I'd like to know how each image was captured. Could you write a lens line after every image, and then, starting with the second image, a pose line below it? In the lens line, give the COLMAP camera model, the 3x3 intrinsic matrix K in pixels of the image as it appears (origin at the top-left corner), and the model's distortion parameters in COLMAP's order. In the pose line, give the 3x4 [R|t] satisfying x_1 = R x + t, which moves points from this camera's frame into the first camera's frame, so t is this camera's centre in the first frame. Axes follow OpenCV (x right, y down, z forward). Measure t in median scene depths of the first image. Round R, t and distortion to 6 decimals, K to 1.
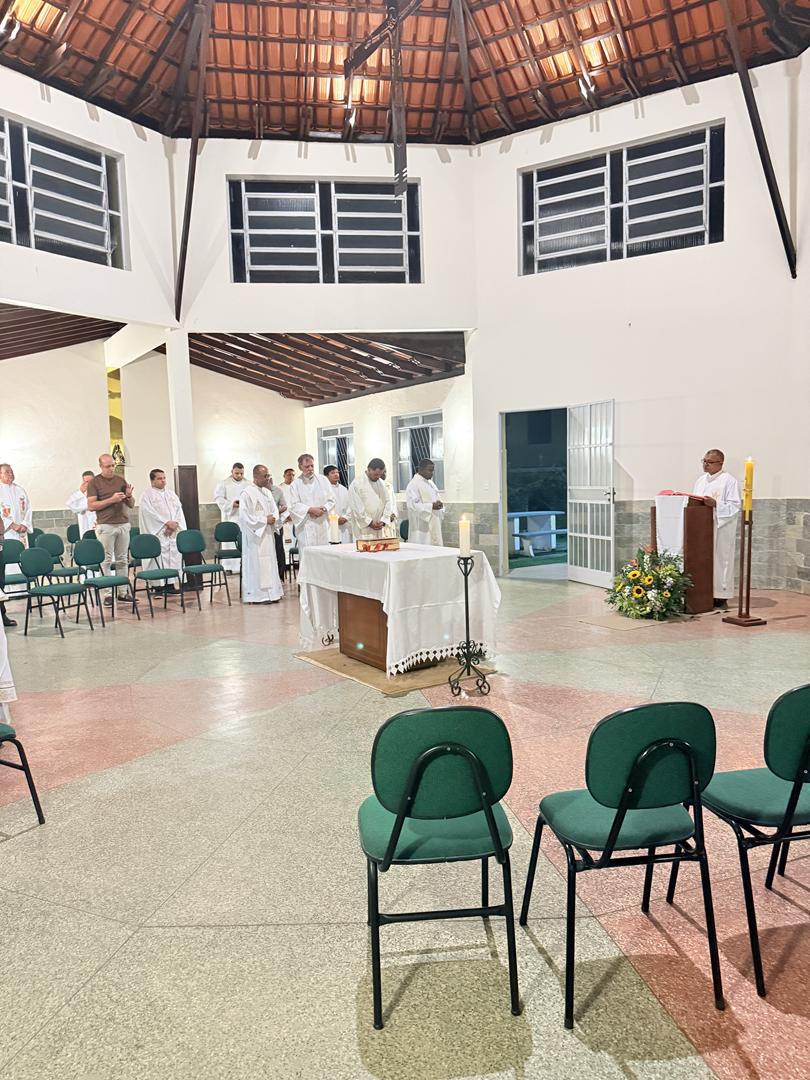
lens RADIAL K [[762.8, 0, 403.3], [0, 762.8, 545.6], [0, 0, 1]] dist [0.040002, -0.059272]
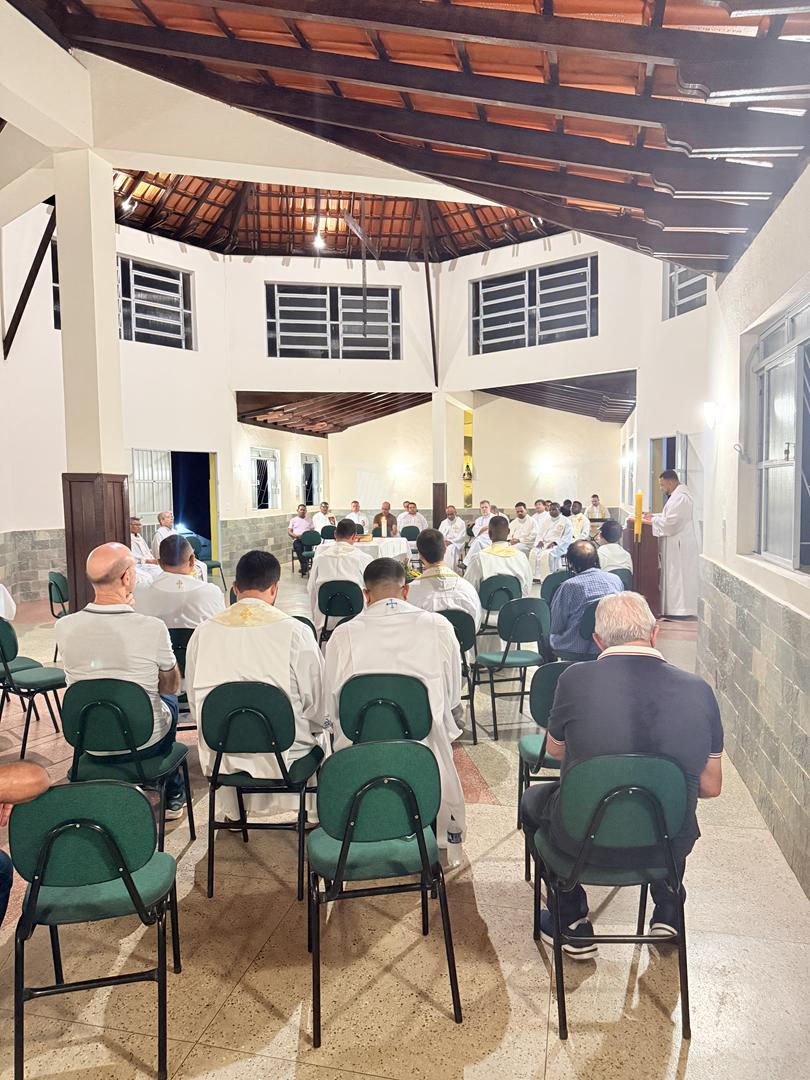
lens RADIAL K [[762.8, 0, 400.0], [0, 762.8, 567.1], [0, 0, 1]] dist [0.040002, -0.059272]
pose [[0.694316, 0.092811, -0.713661, 0.804875], [-0.070721, 0.995649, 0.060680, -0.030212], [0.716187, 0.008340, 0.697858, -0.091136]]
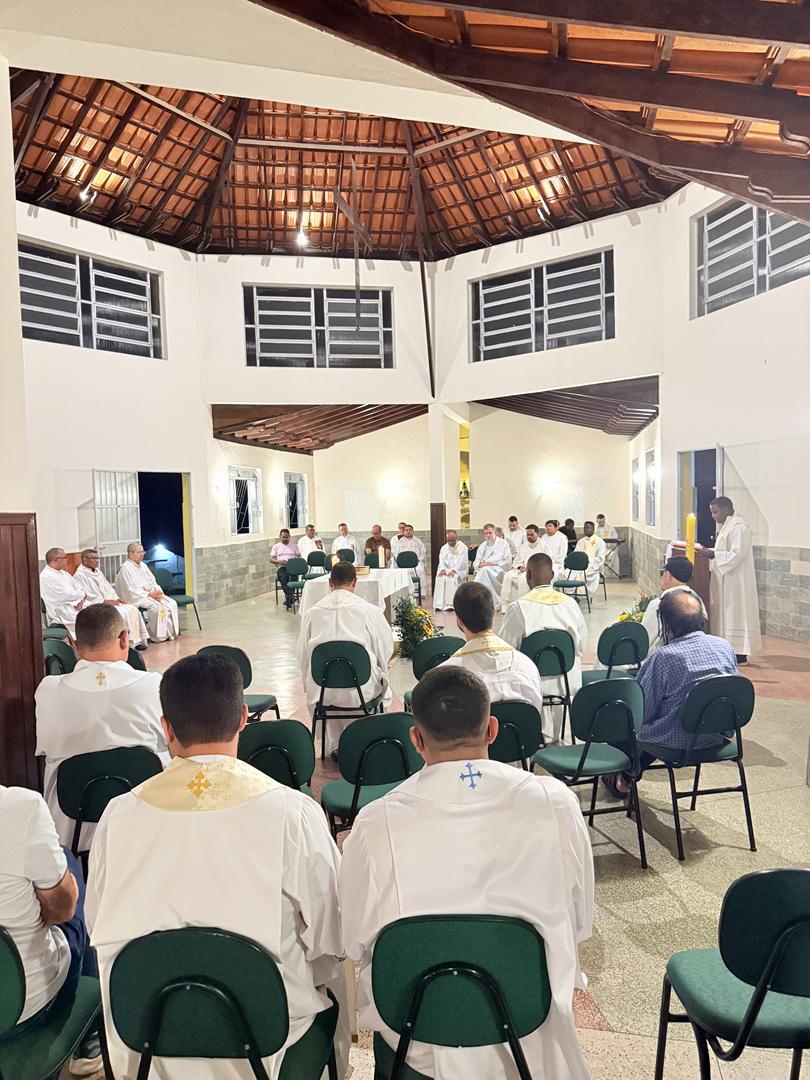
lens RADIAL K [[762.8, 0, 395.0], [0, 762.8, 566.8], [0, 0, 1]] dist [0.040002, -0.059272]
pose [[0.706104, 0.068817, -0.704756, 0.676771], [-0.057786, 0.997547, 0.039510, -0.046394], [0.705746, 0.012827, 0.708349, -0.000013]]
